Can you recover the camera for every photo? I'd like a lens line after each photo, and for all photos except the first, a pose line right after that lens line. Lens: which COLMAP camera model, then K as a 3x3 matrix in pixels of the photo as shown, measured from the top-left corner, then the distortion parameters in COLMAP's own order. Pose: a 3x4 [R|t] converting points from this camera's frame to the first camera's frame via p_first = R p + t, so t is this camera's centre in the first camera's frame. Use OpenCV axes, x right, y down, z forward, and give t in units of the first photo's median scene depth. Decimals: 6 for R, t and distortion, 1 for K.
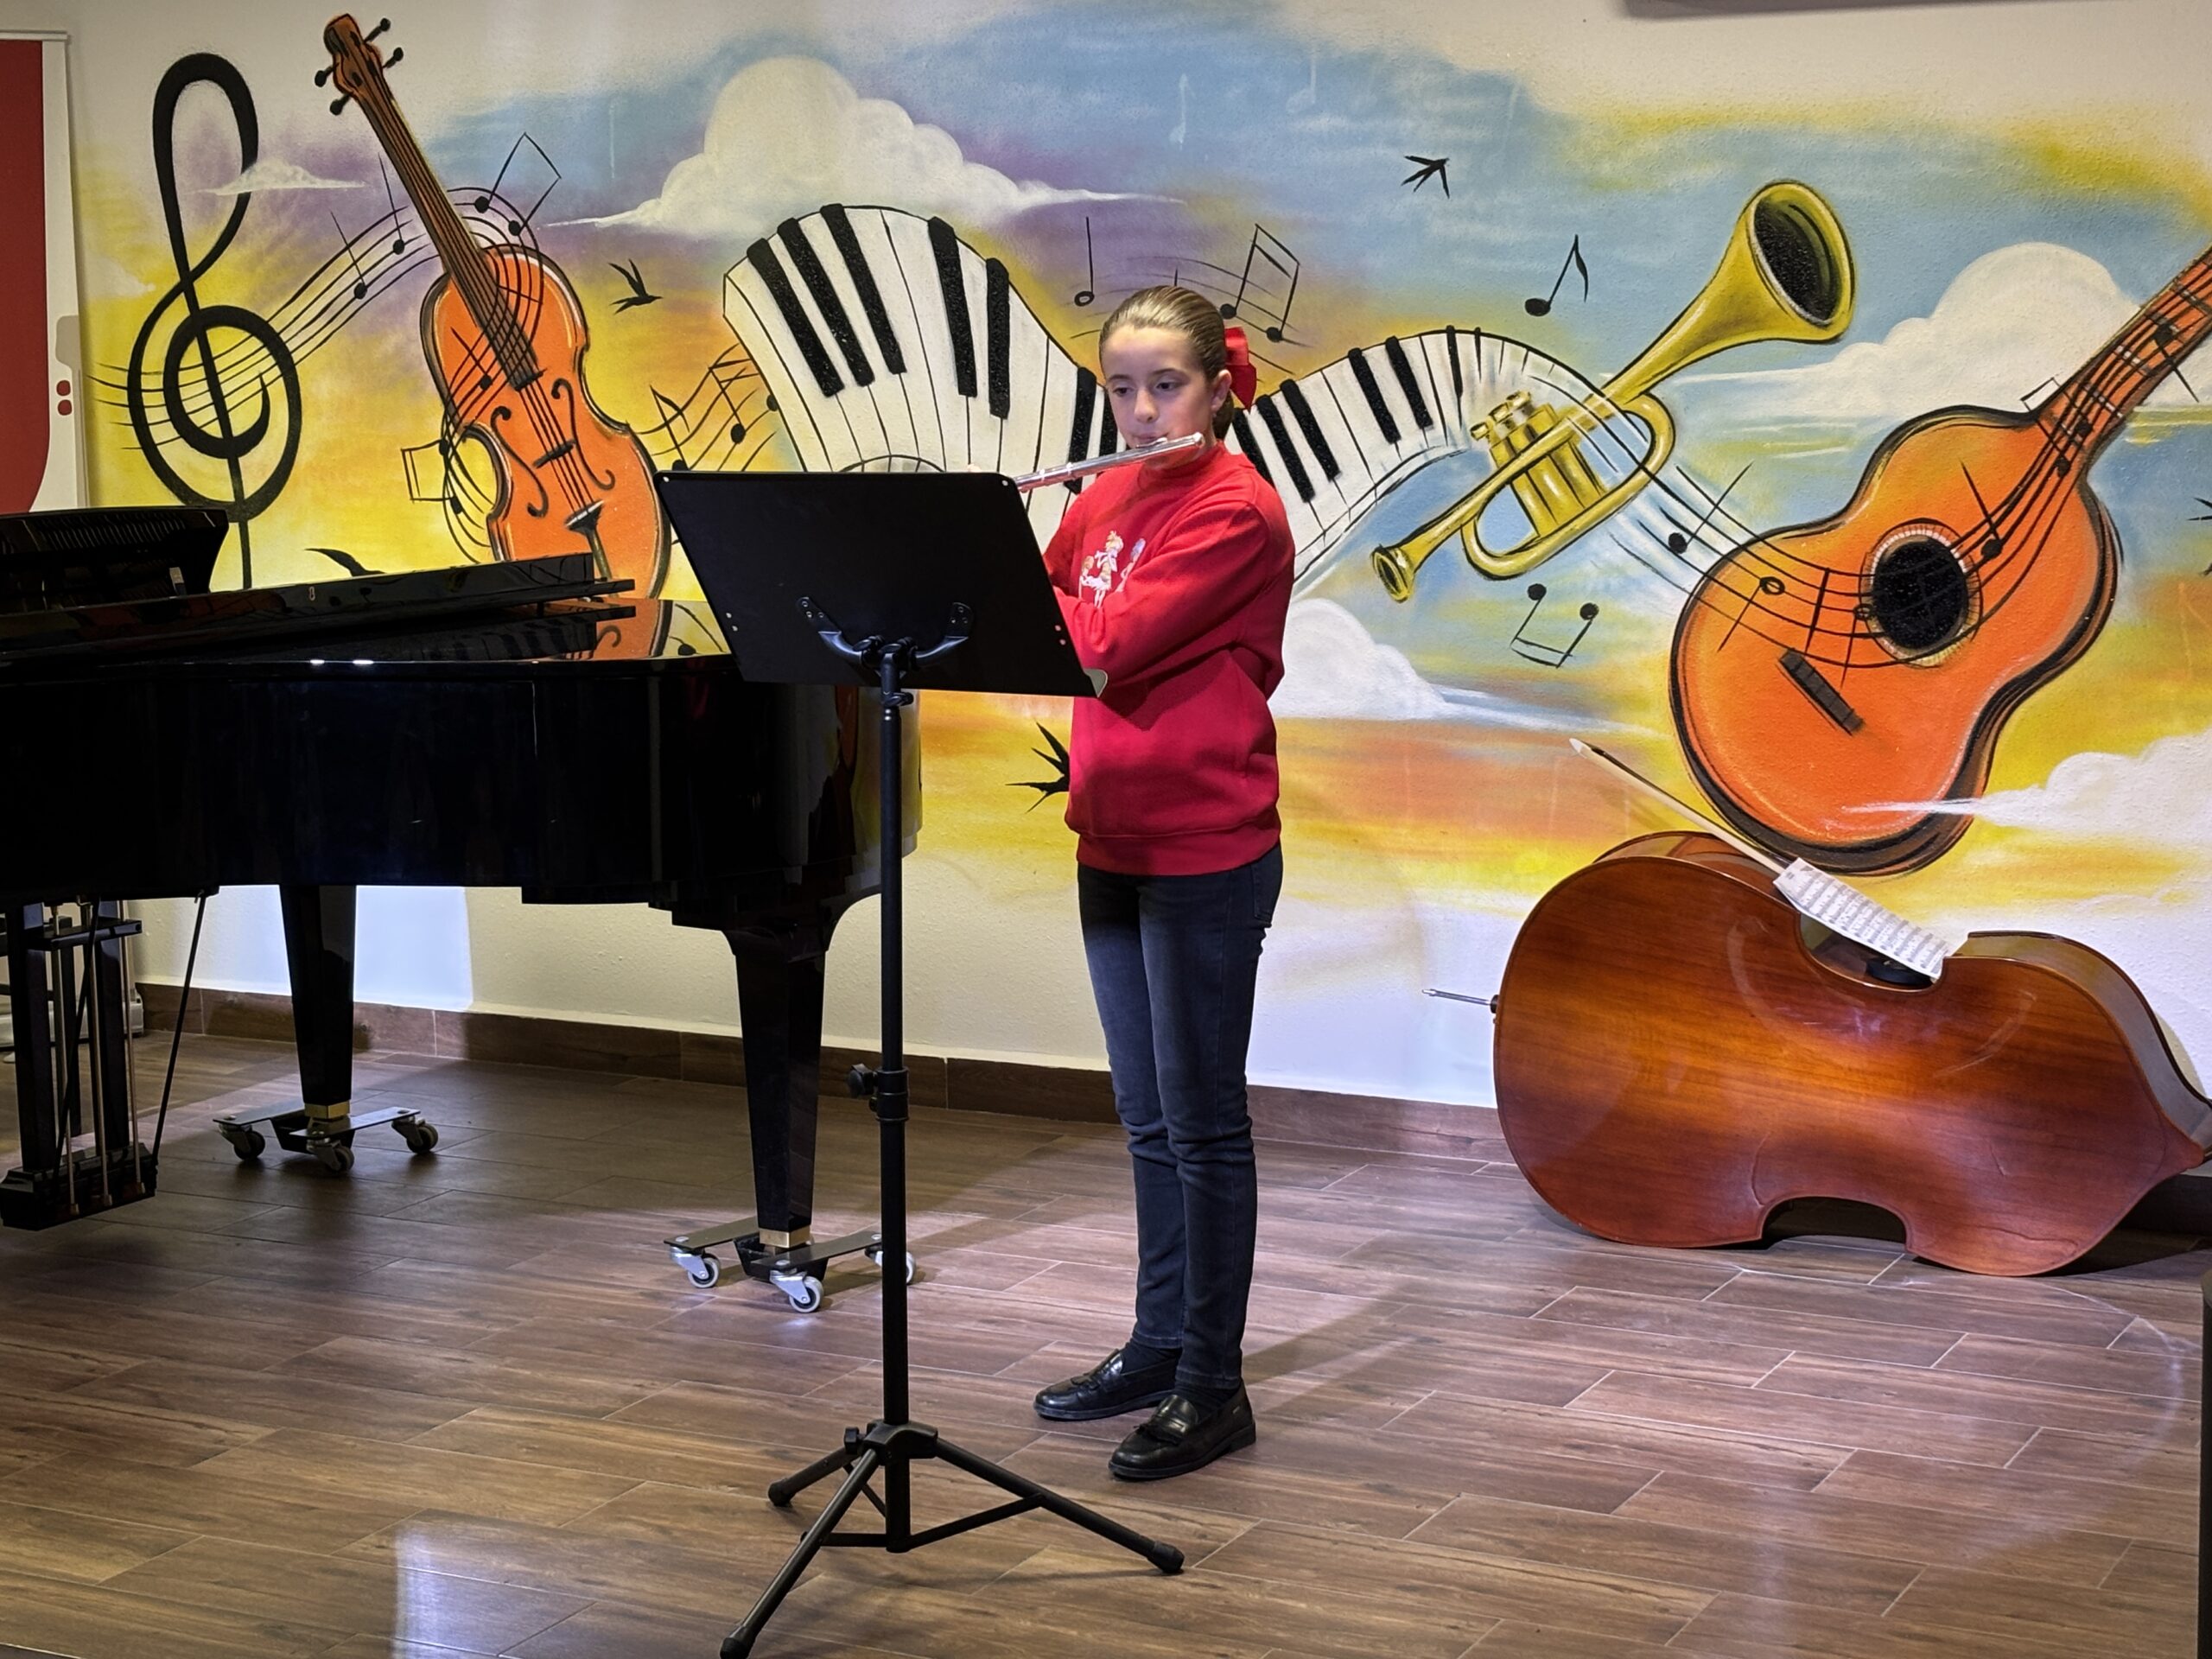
lens RADIAL K [[3782.7, 0, 1080.4], [0, 3782.7, 820.1], [0, 0, 1]] dist [0.139174, 0.000000]
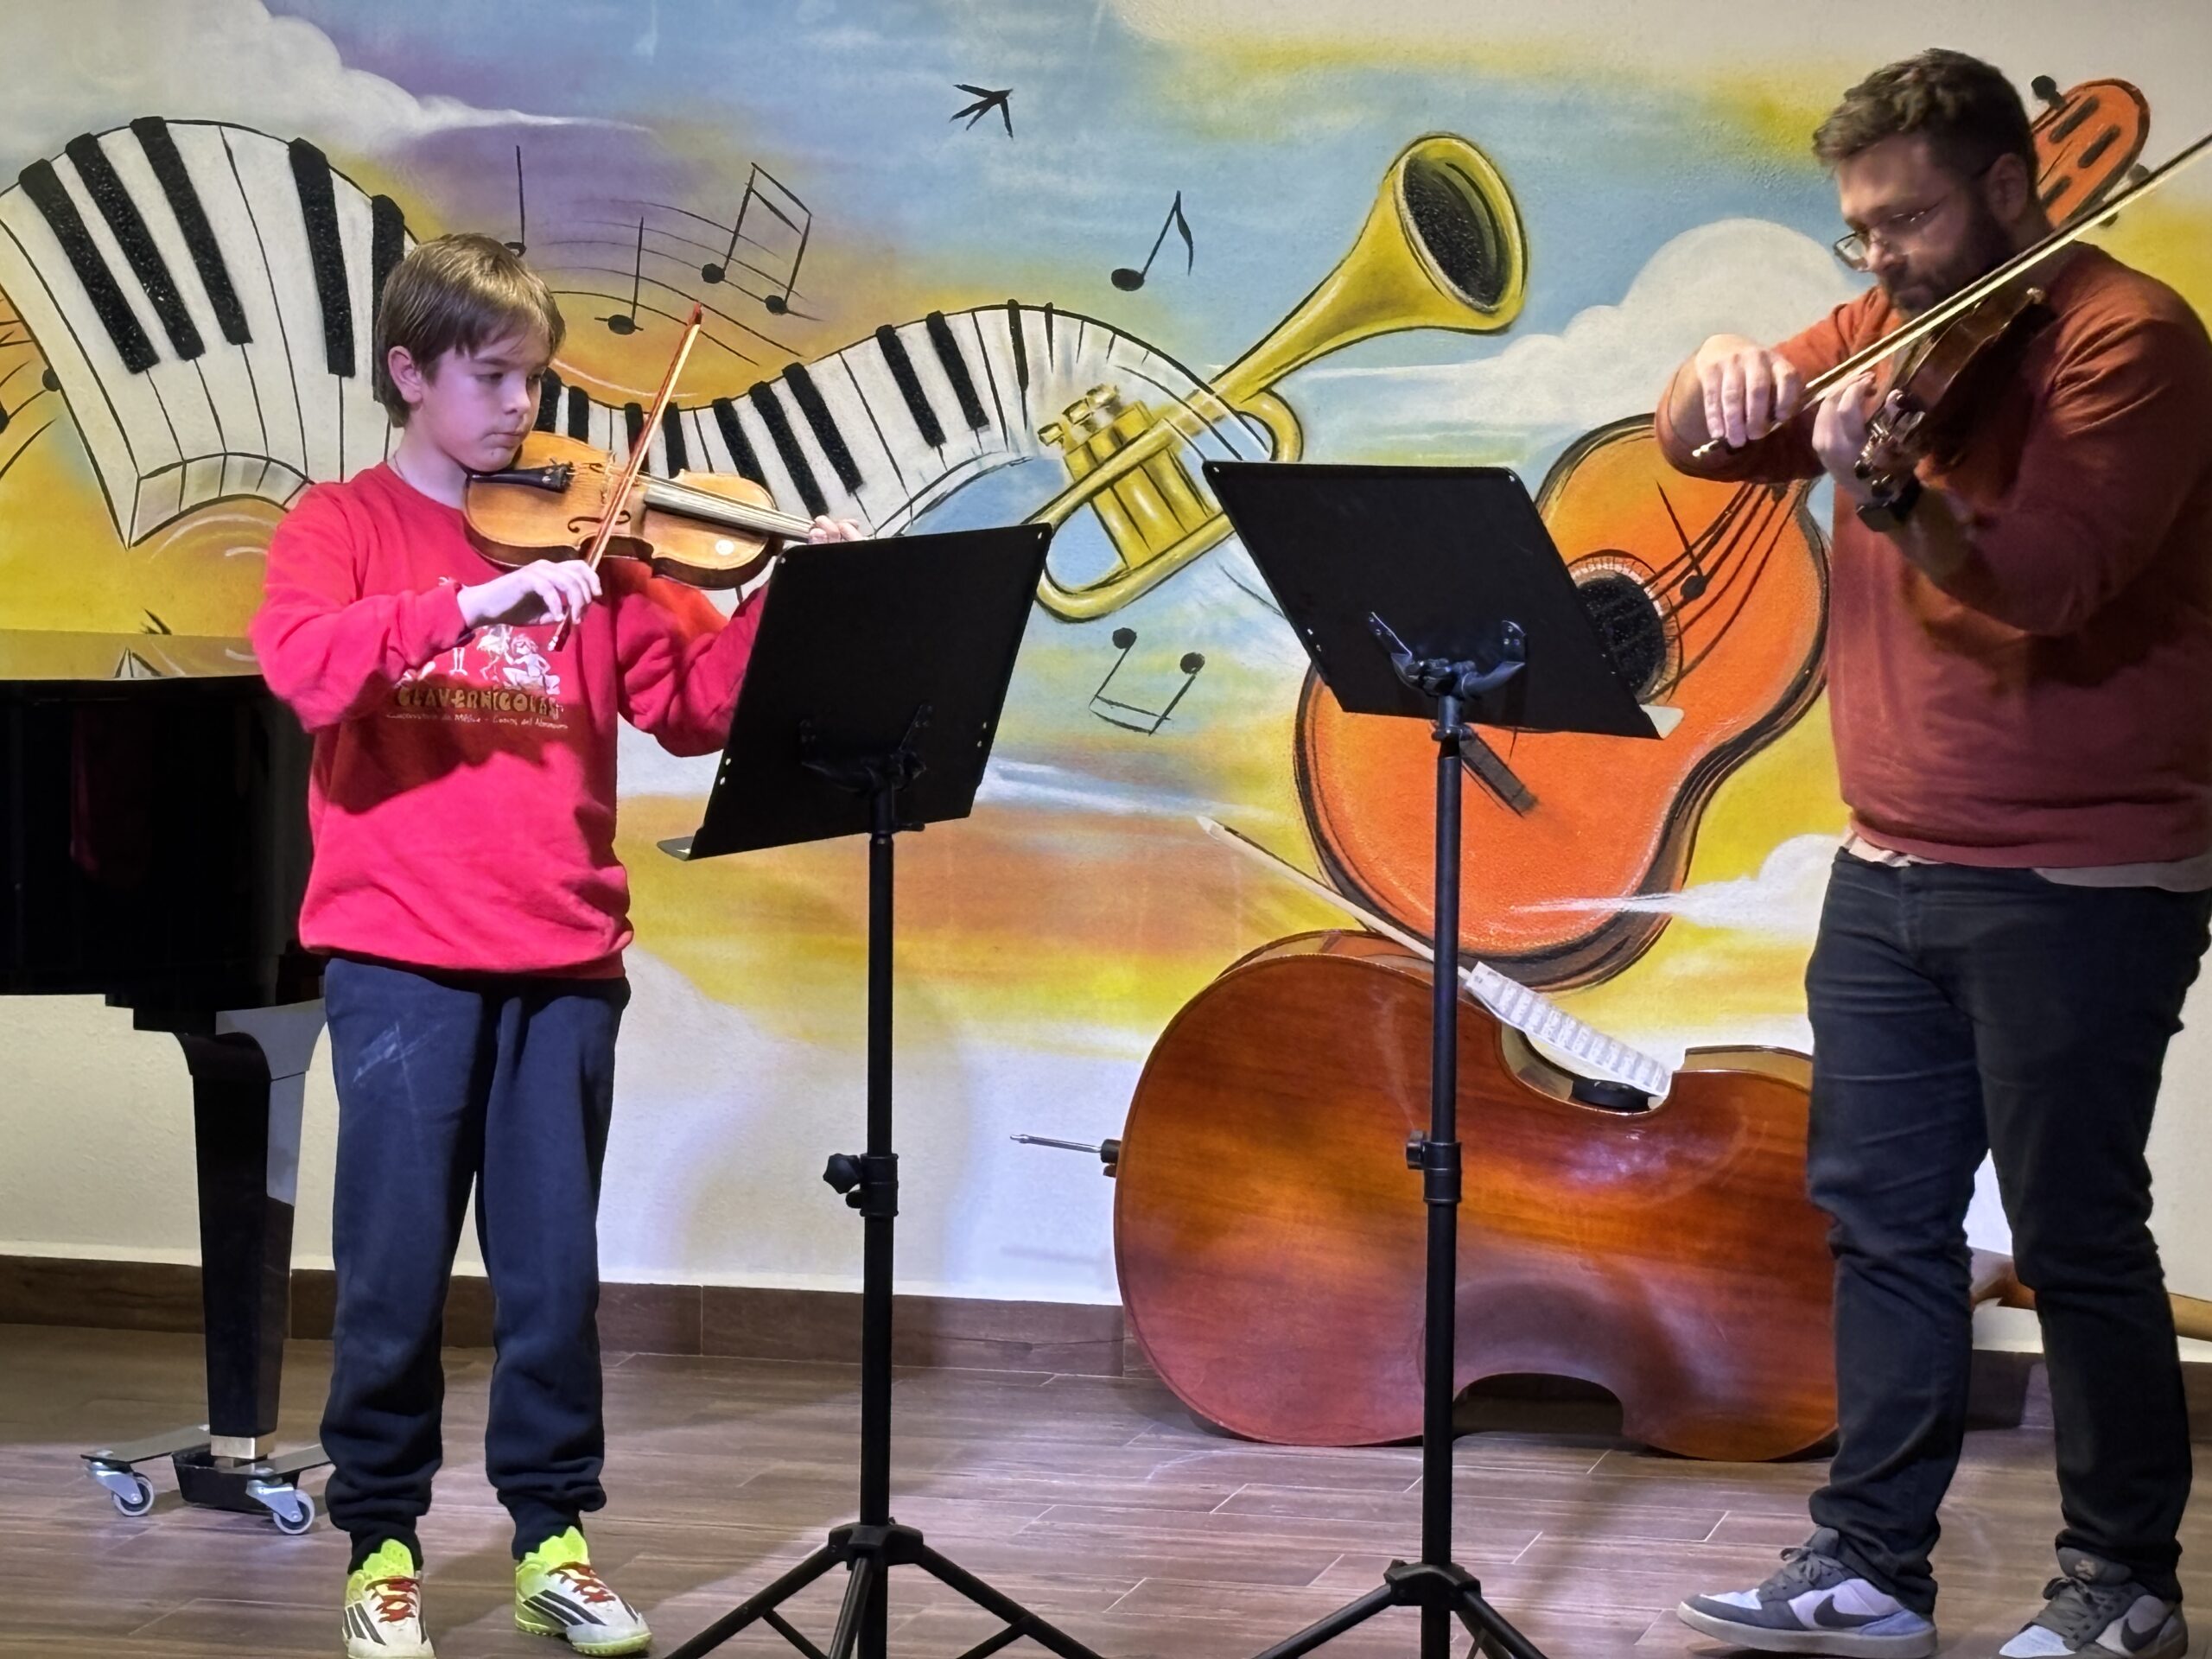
lens RADIAL K [[6400.4, 0, 1121.7], [0, 6400.4, 819.4], [0, 0, 1]] dist [0.188622, 0.000000]
pose [[0.968419, 0.007973, 0.249199, -0.212510], [0.007222, 0.998172, -0.060003, 0.057586], [-0.249222, 0.059908, 0.966592, -0.285092]]
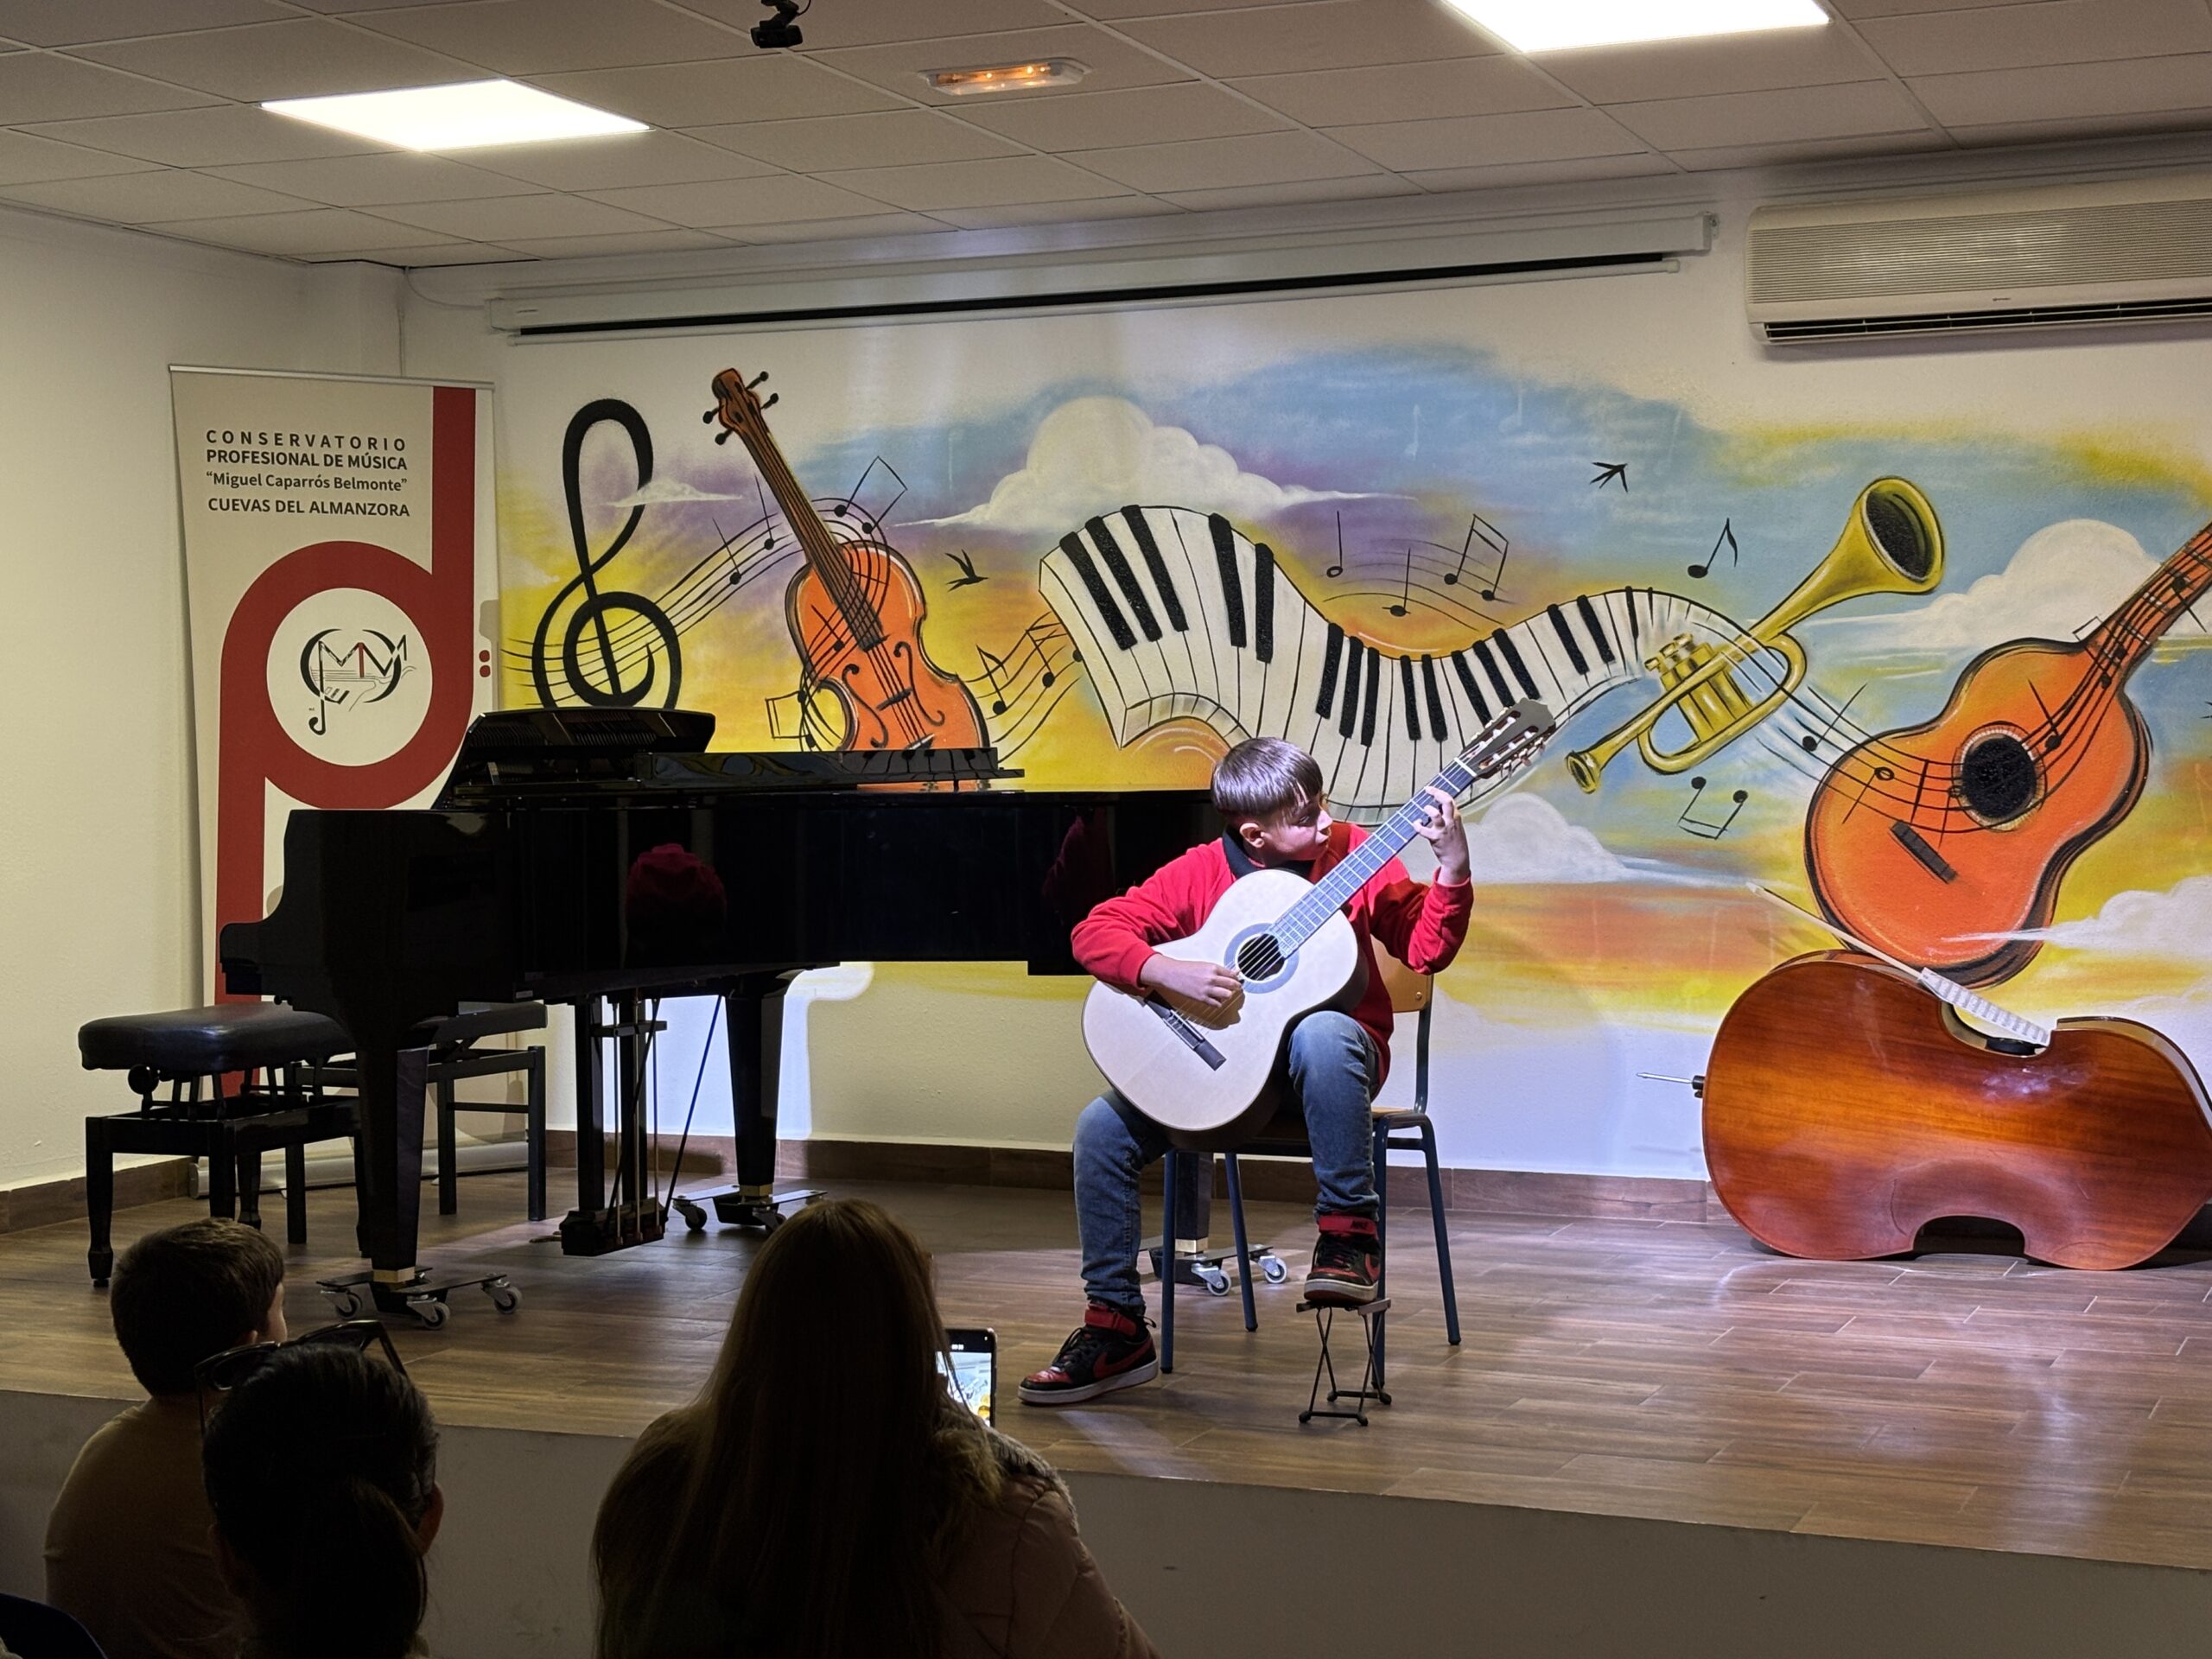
lens RADIAL K [[3352.6, 0, 1094.7], [0, 3352.6, 828.8], [0, 0, 1]] dist [0.142662, 0.000000]
pose [[0.996181, 0.004999, 0.087167, -0.195593], [0.005208, 0.993180, -0.116474, 0.093322], [-0.087155, 0.116483, 0.989361, -0.152767]]
